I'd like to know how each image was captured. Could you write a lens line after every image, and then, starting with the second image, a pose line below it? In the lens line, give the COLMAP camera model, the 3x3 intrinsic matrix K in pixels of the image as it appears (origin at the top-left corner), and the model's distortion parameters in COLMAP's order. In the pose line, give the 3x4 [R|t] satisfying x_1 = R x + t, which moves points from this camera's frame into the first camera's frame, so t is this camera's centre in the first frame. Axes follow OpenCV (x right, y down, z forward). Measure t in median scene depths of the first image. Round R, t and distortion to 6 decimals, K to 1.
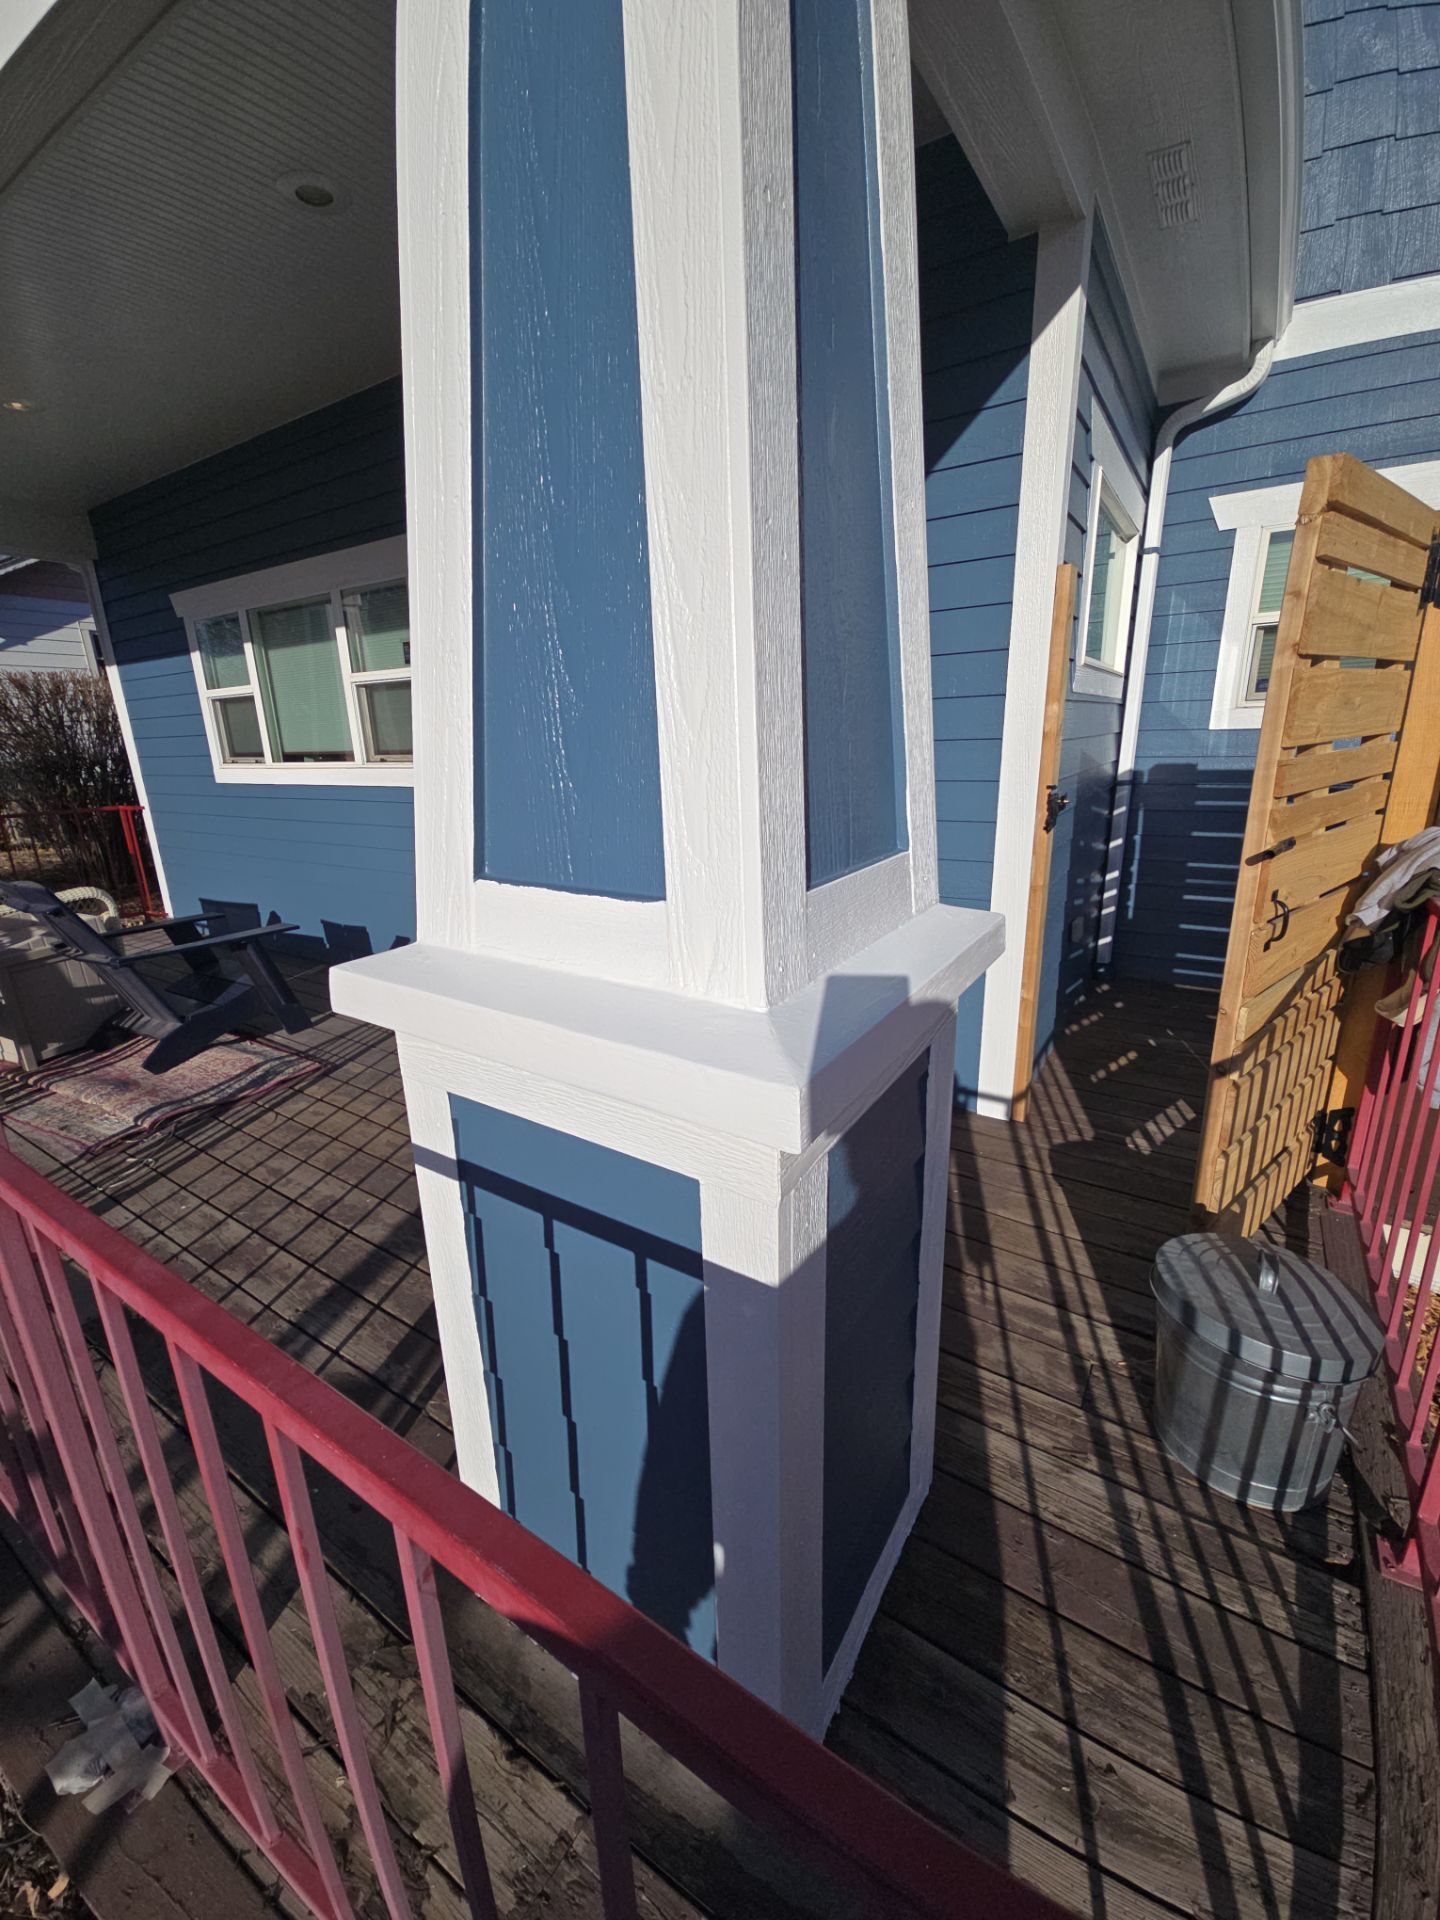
lens RADIAL K [[779.7, 0, 714.0], [0, 779.7, 957.1], [0, 0, 1]] dist [0.005278, -0.001211]
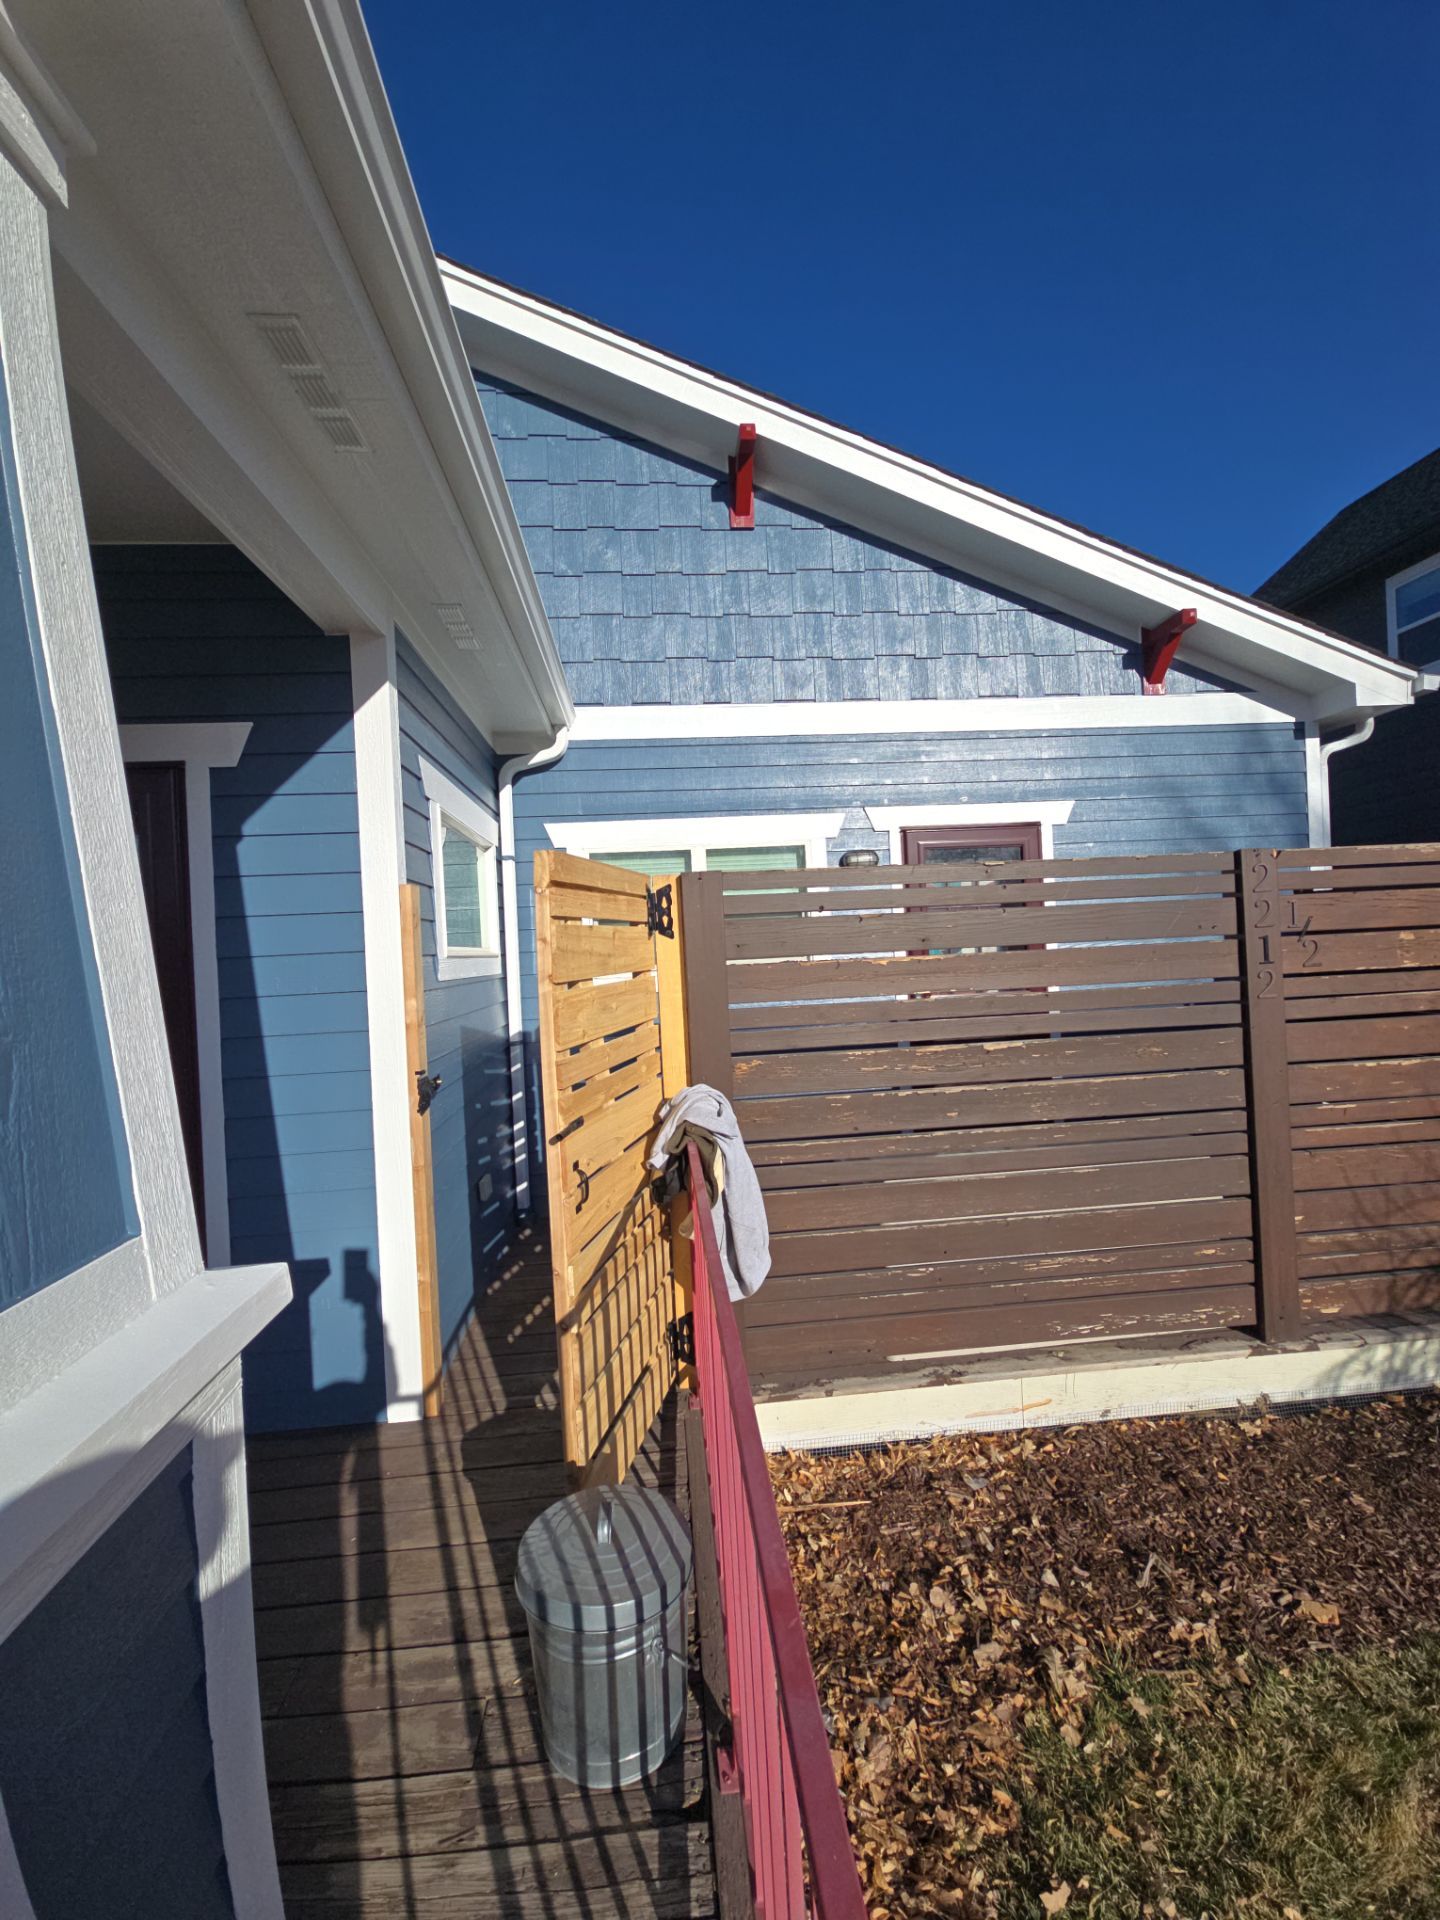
lens RADIAL K [[779.7, 0, 714.0], [0, 779.7, 957.1], [0, 0, 1]] dist [0.005278, -0.001211]
pose [[0.788903, -0.010398, 0.614429, 0.106187], [0.190716, 0.954629, -0.228716, -0.052920], [-0.584174, 0.297616, 0.755093, -0.110572]]
